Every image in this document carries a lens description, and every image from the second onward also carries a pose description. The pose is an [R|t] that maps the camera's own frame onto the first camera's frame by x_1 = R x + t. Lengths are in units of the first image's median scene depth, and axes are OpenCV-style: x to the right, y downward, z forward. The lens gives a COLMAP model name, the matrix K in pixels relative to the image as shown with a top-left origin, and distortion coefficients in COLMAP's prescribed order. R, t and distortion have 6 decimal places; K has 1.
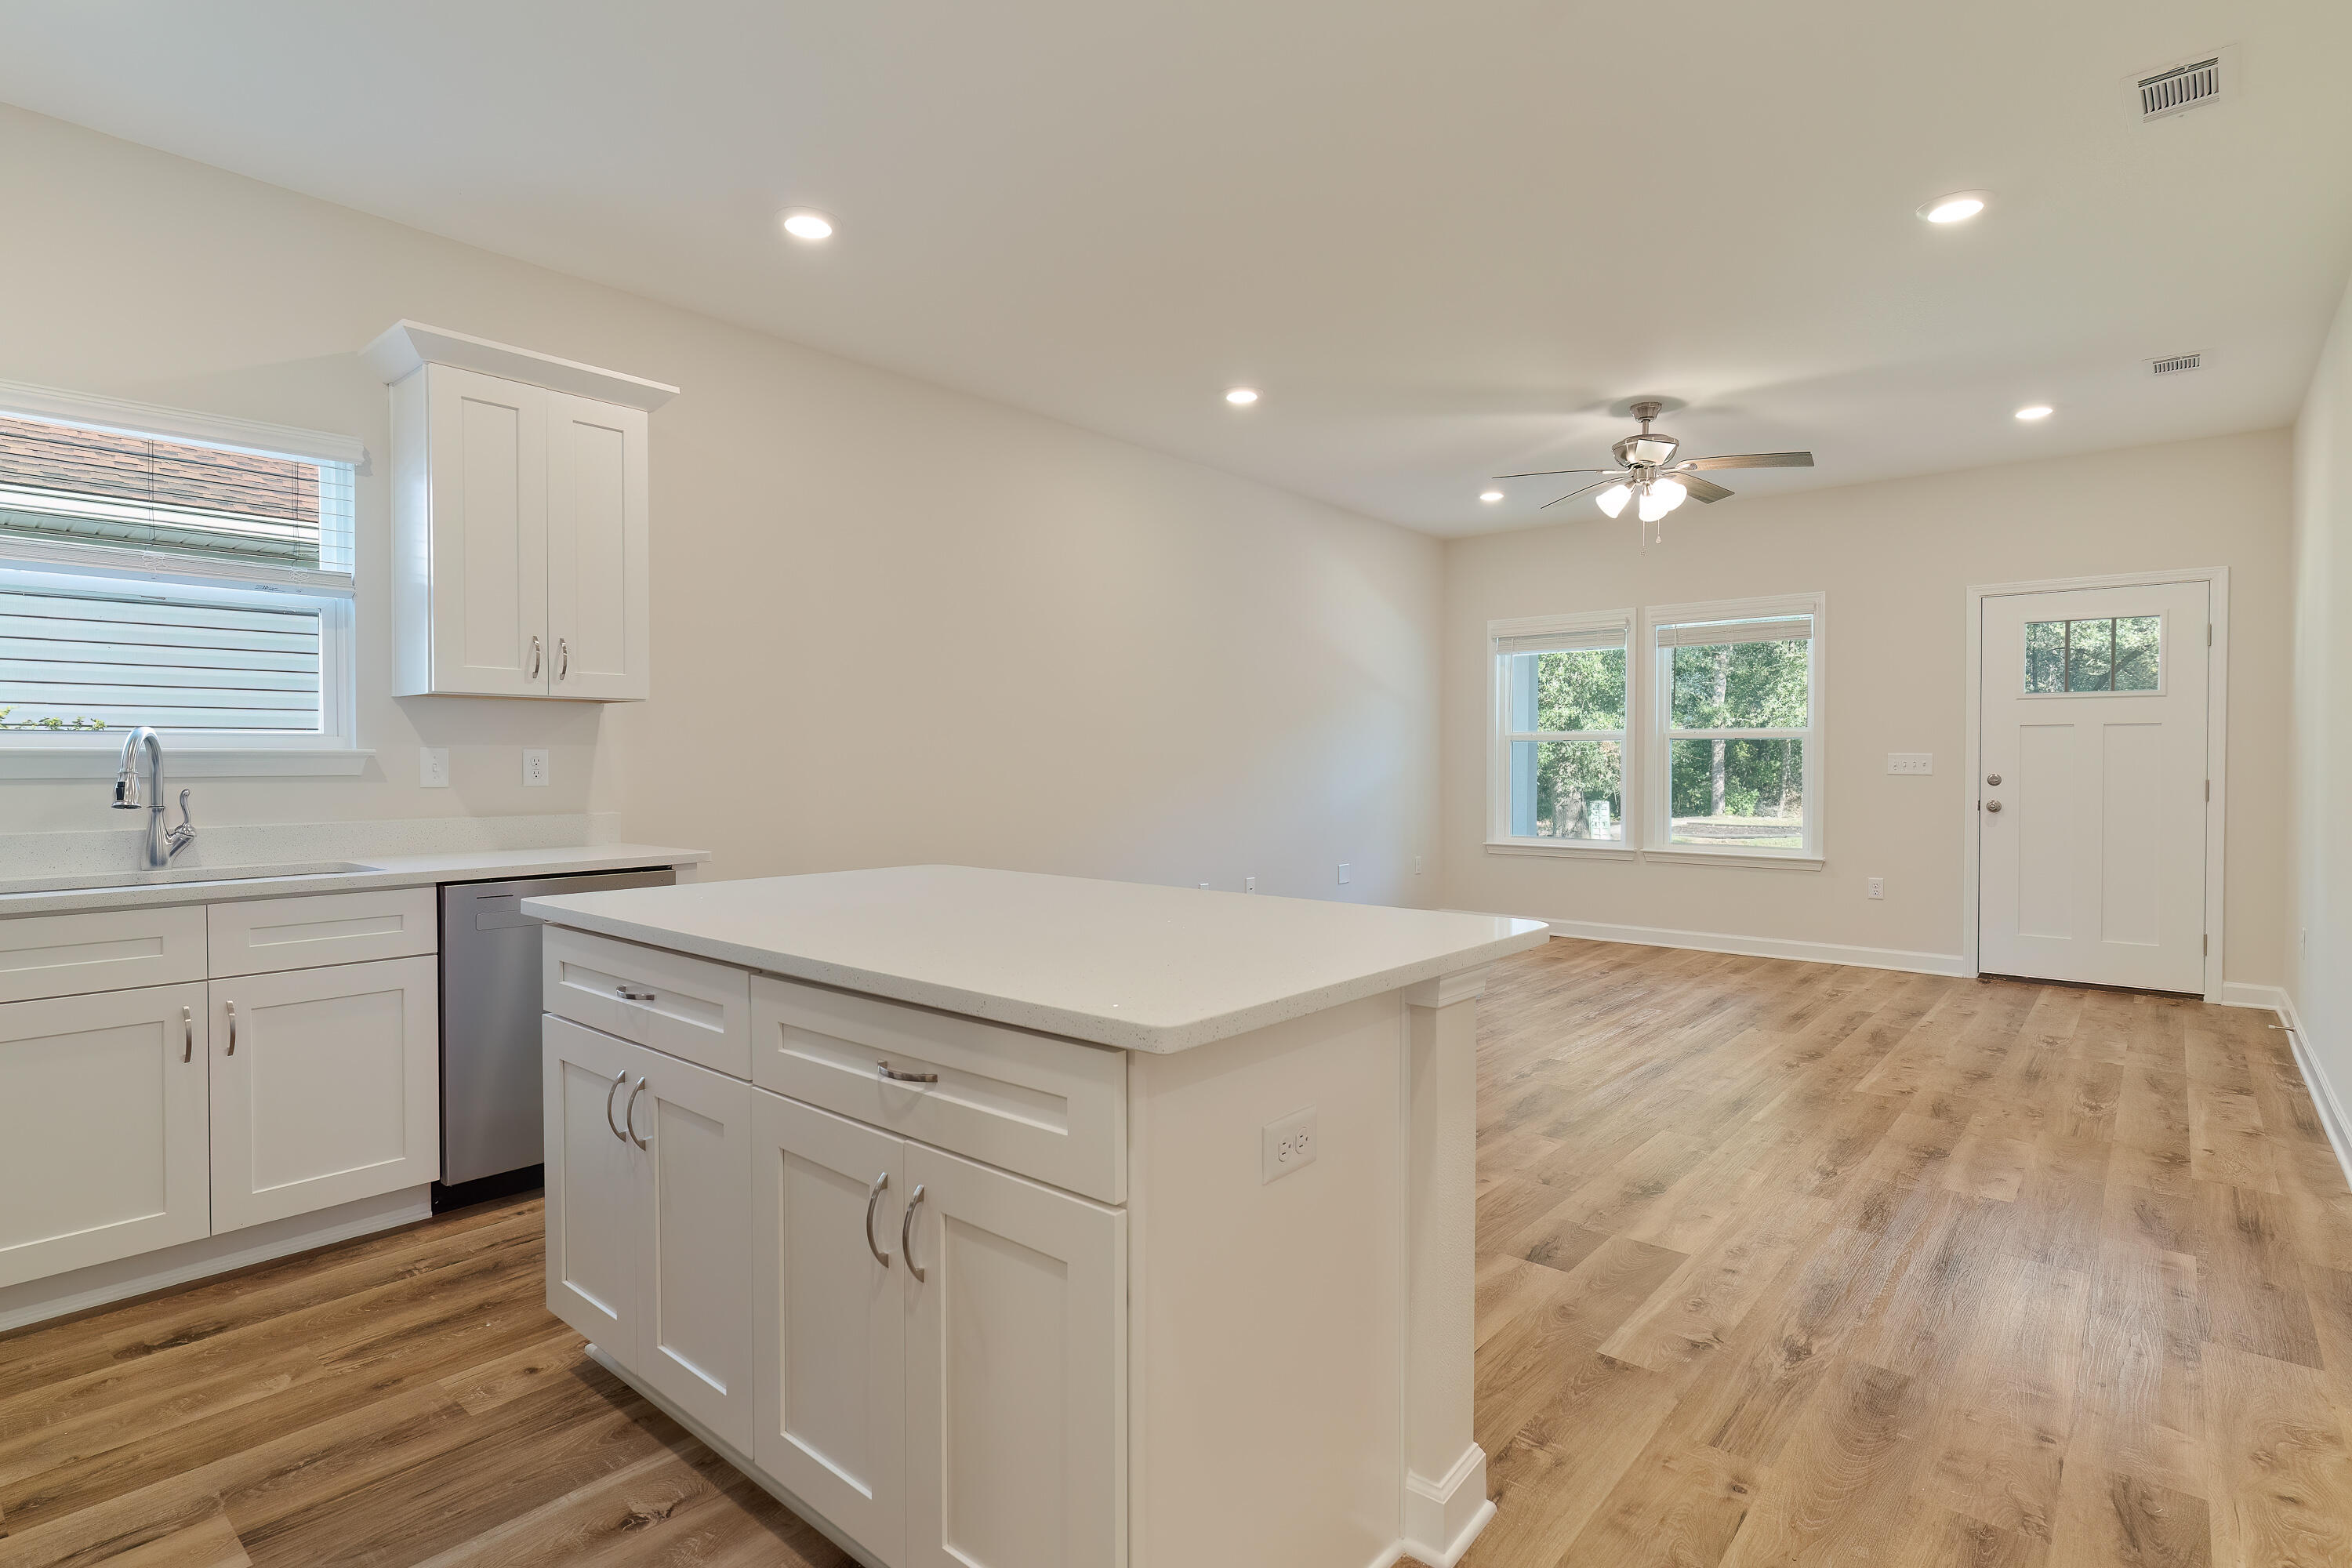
lens RADIAL K [[1169.9, 0, 1176.0], [0, 1169.9, 784.0], [0, 0, 1]] dist [-0.000026, -0.000441]
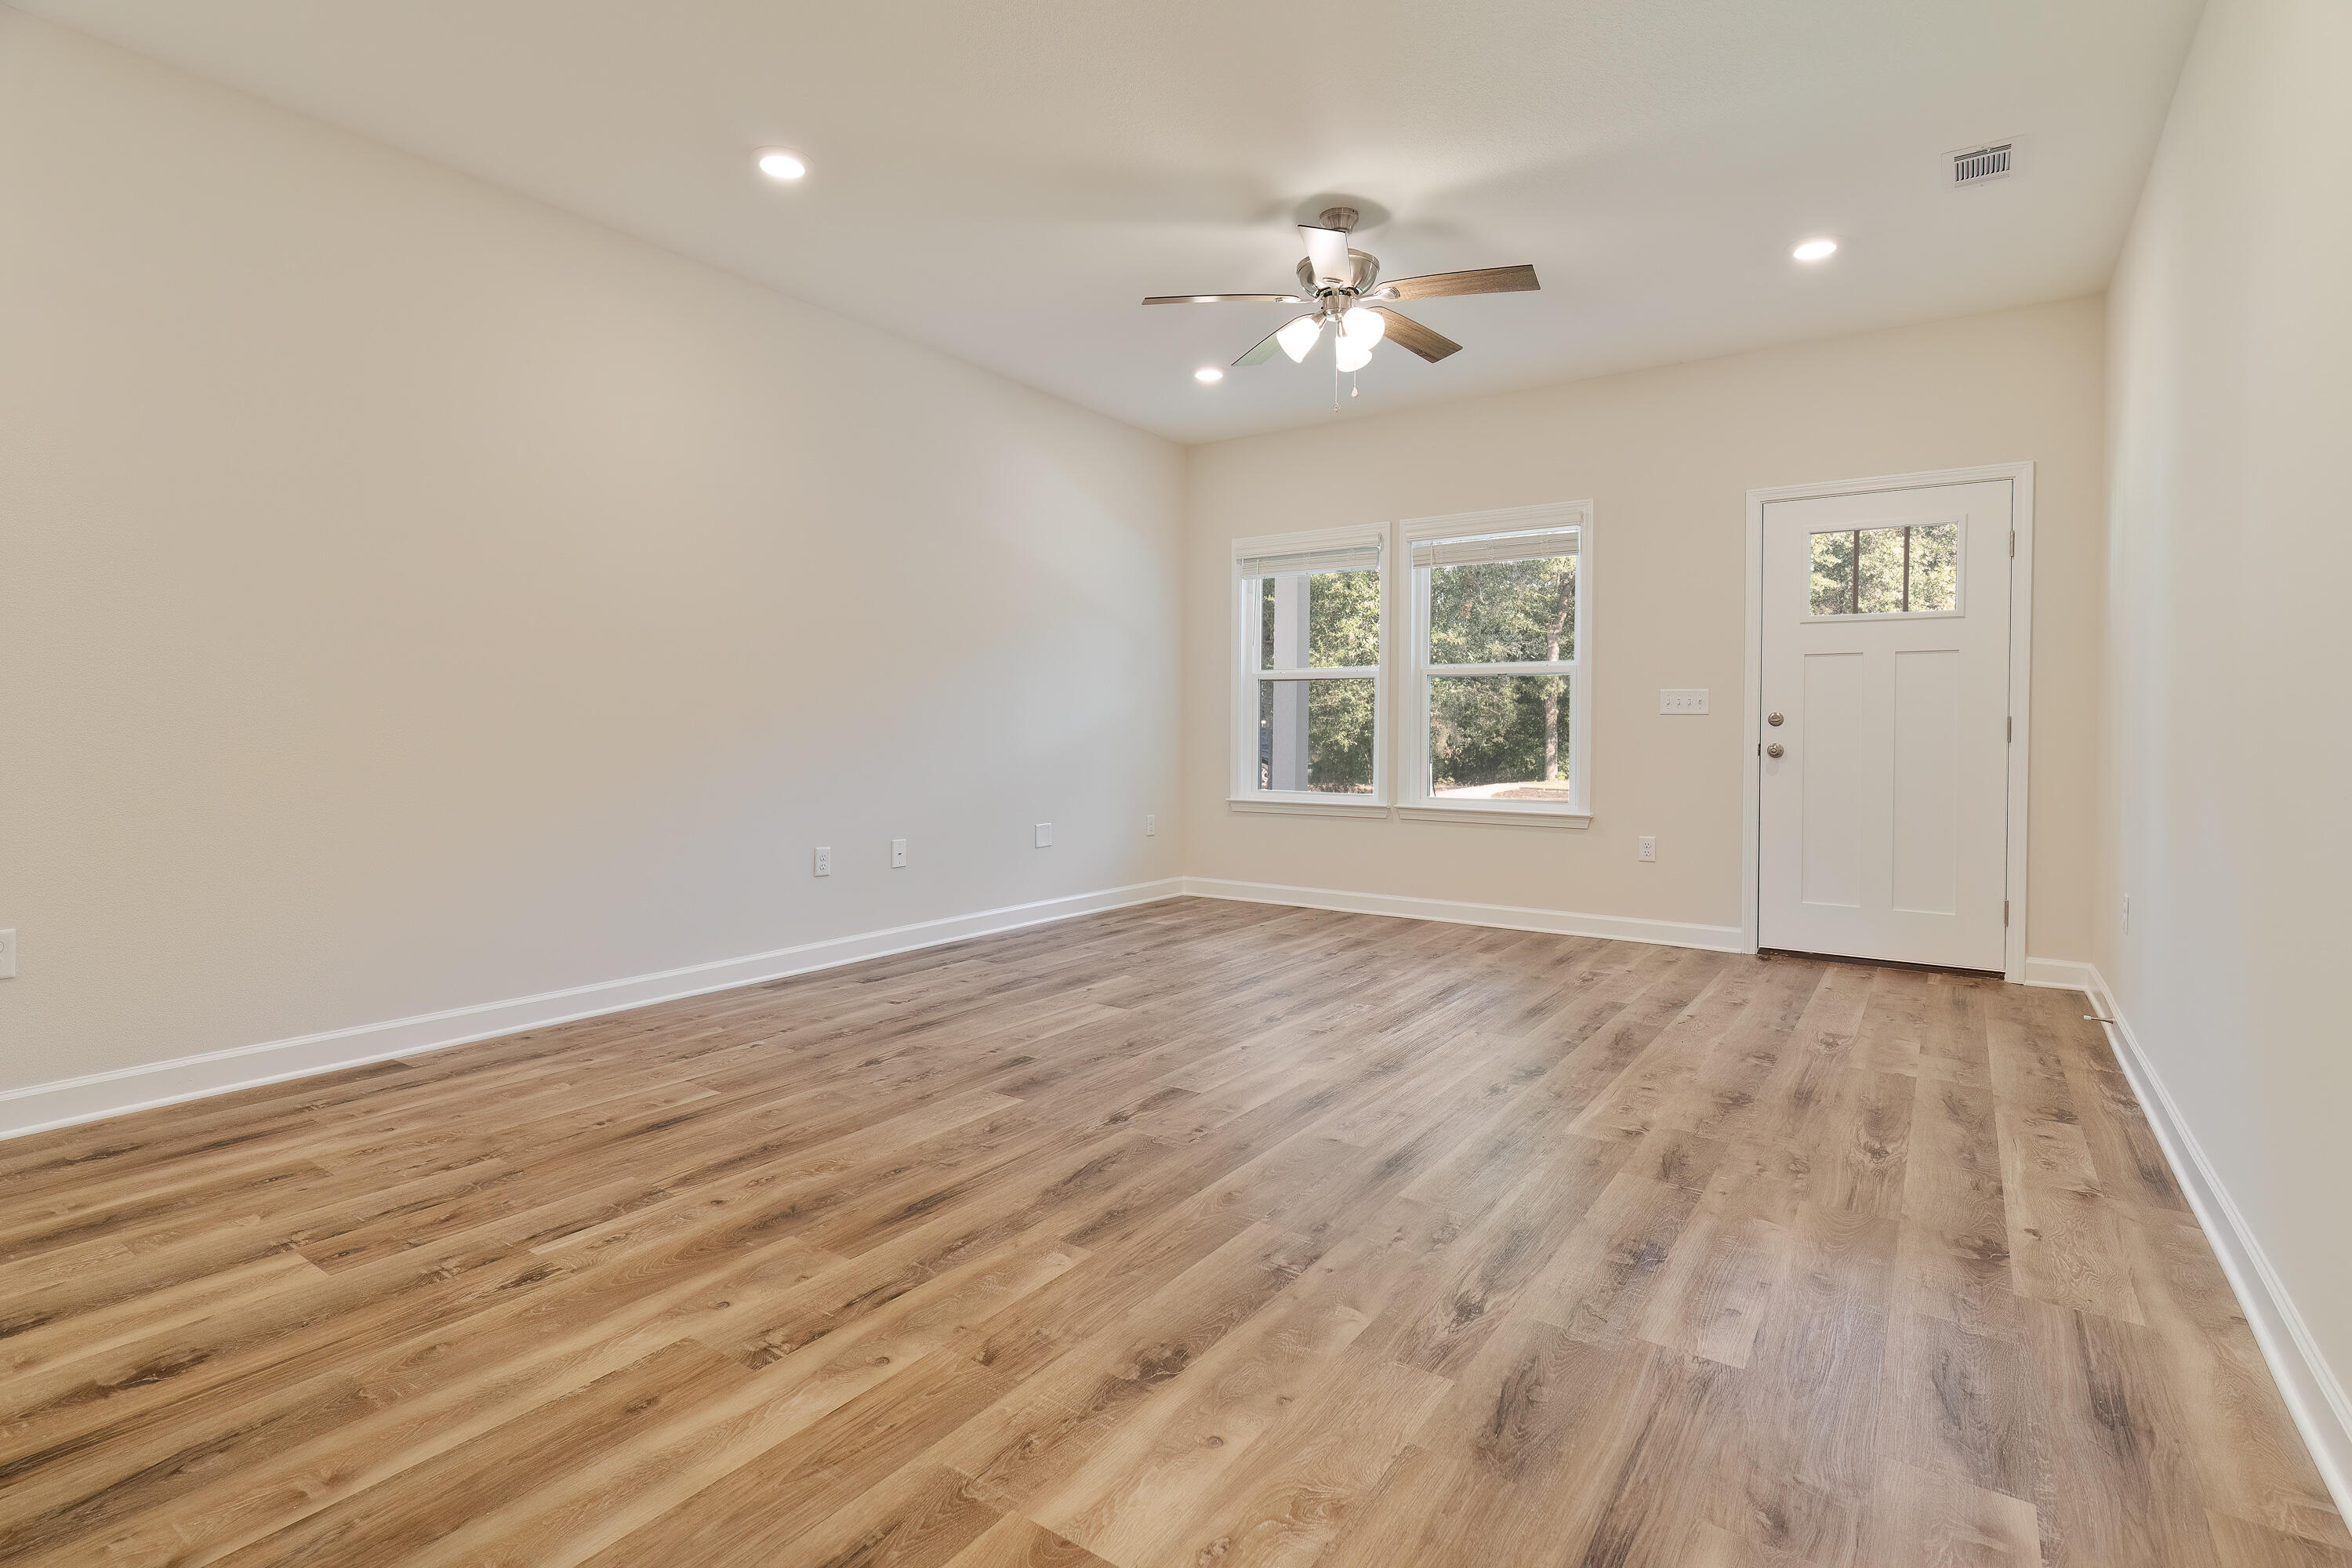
lens RADIAL K [[1164.1, 0, 1172.0], [0, 1164.1, 751.6], [0, 0, 1]] dist [0.000615, -0.000266]
pose [[0.993765, 0.003150, 0.111453, 0.215745], [-0.003185, 0.999995, 0.000140, 0.026346], [-0.111452, -0.000494, 0.993770, 0.266333]]
